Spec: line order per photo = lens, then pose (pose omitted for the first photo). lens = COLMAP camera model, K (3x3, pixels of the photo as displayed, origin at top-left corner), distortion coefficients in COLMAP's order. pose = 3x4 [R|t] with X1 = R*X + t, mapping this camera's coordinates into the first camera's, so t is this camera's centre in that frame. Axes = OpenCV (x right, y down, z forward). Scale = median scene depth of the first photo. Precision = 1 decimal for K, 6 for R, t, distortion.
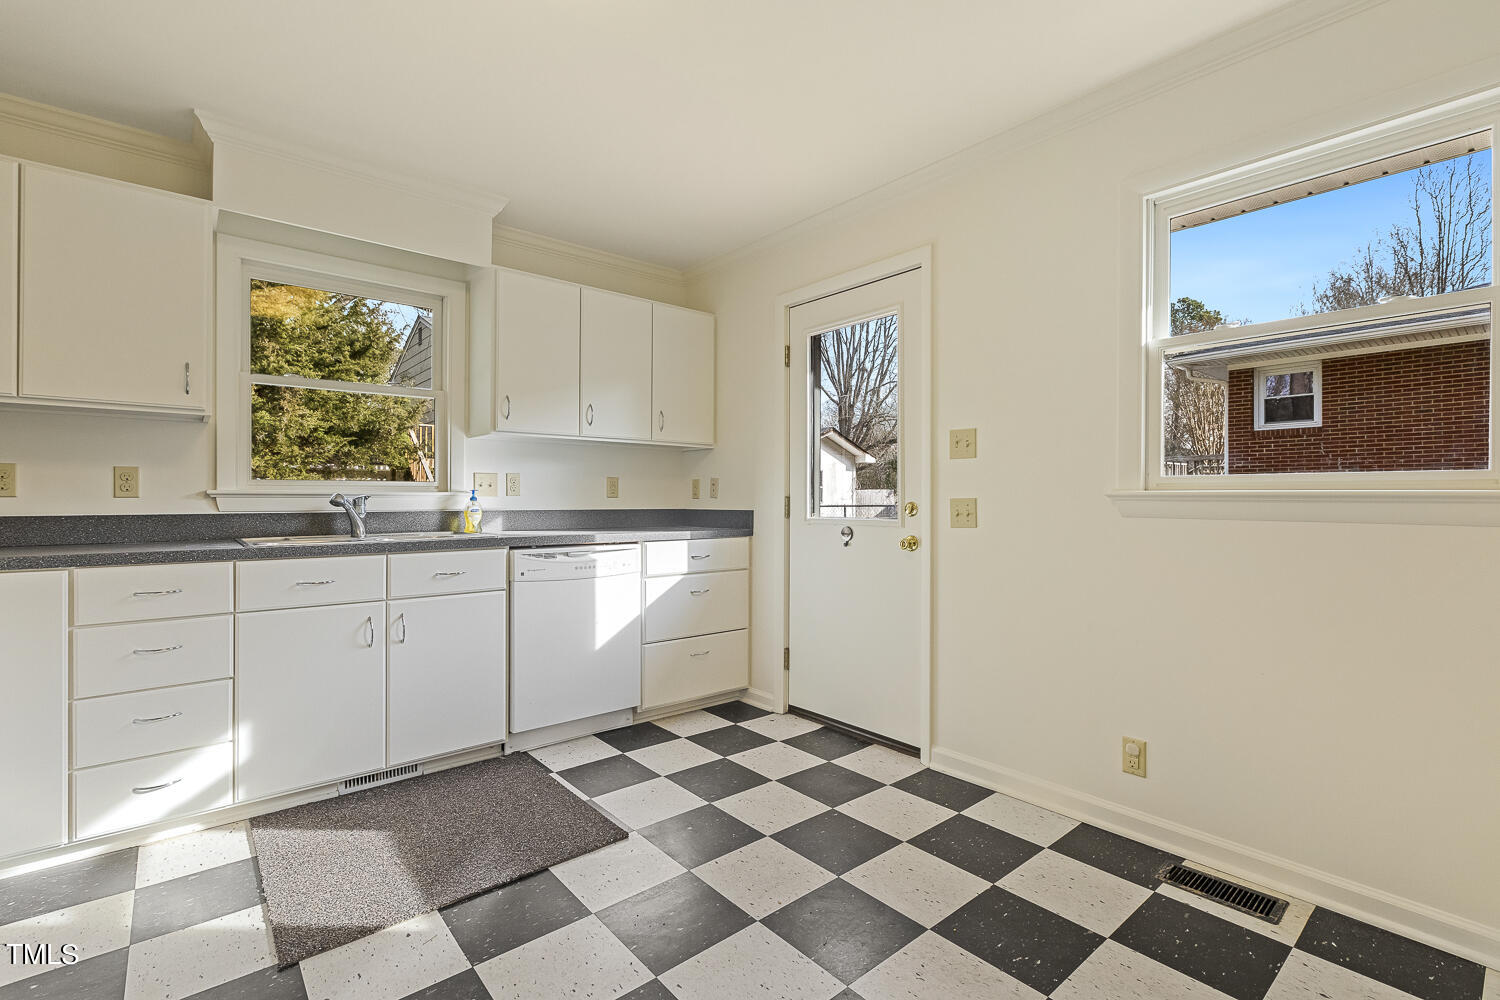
lens RADIAL K [[675.5, 0, 750.0], [0, 675.5, 500.0], [0, 0, 1]] dist [0.002389, 0.000170]
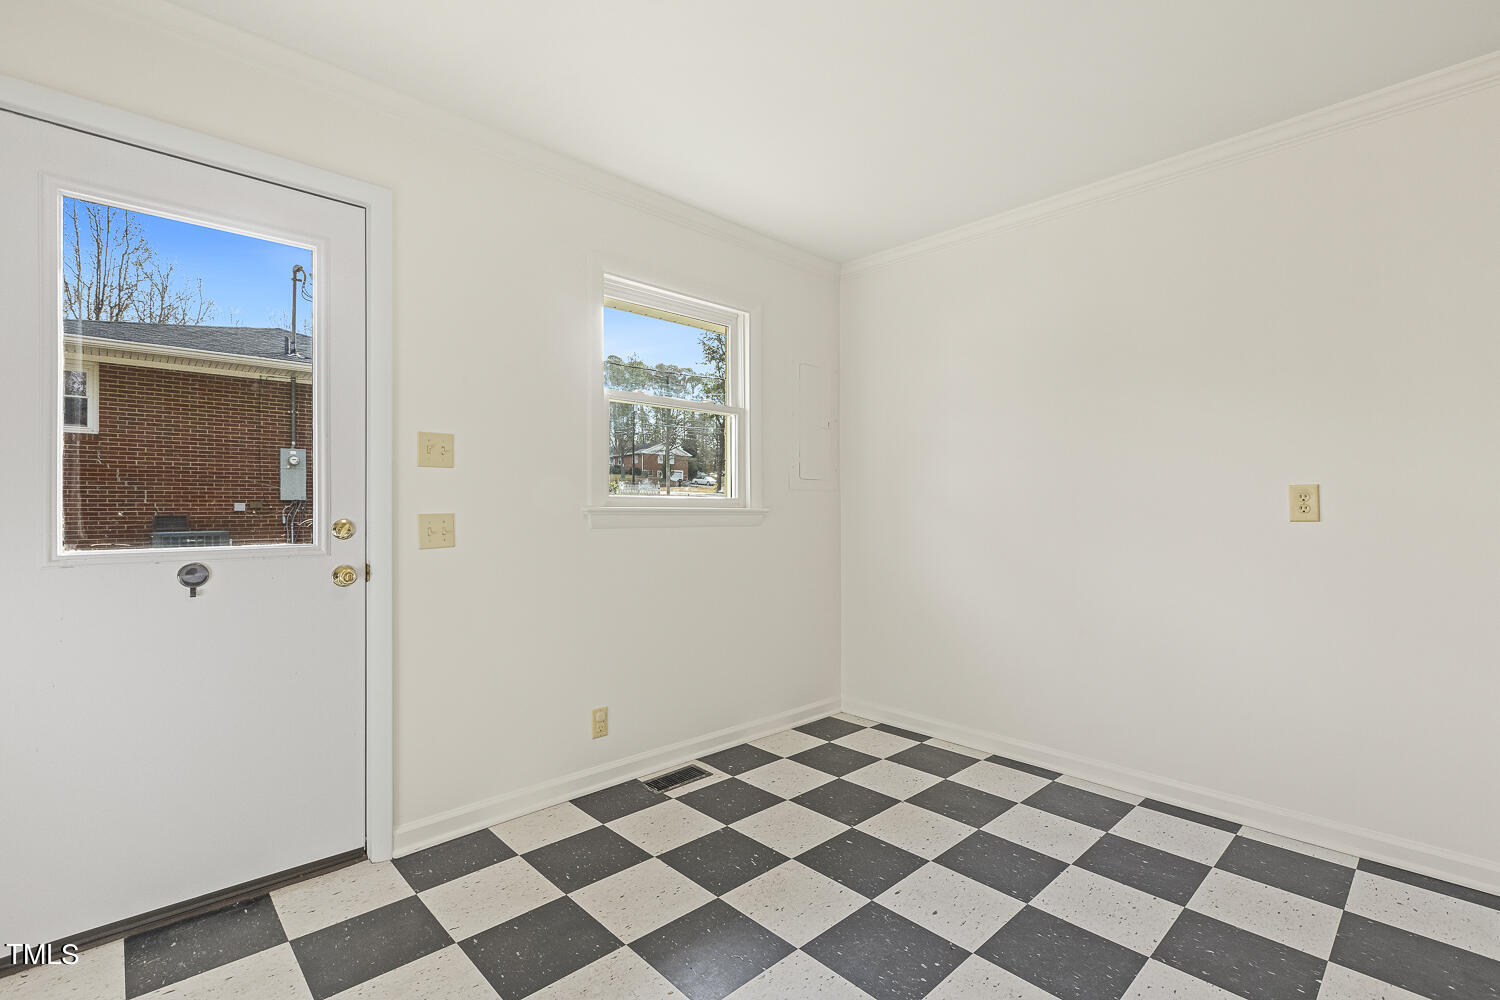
lens RADIAL K [[678.9, 0, 750.0], [0, 678.9, 500.0], [0, 0, 1]] dist [0.000877, 0.000264]
pose [[-0.050656, 0.013440, 0.998626, -0.596528], [0.004257, 0.999903, -0.013241, -0.007662], [-0.998707, 0.003581, -0.050709, 0.682436]]
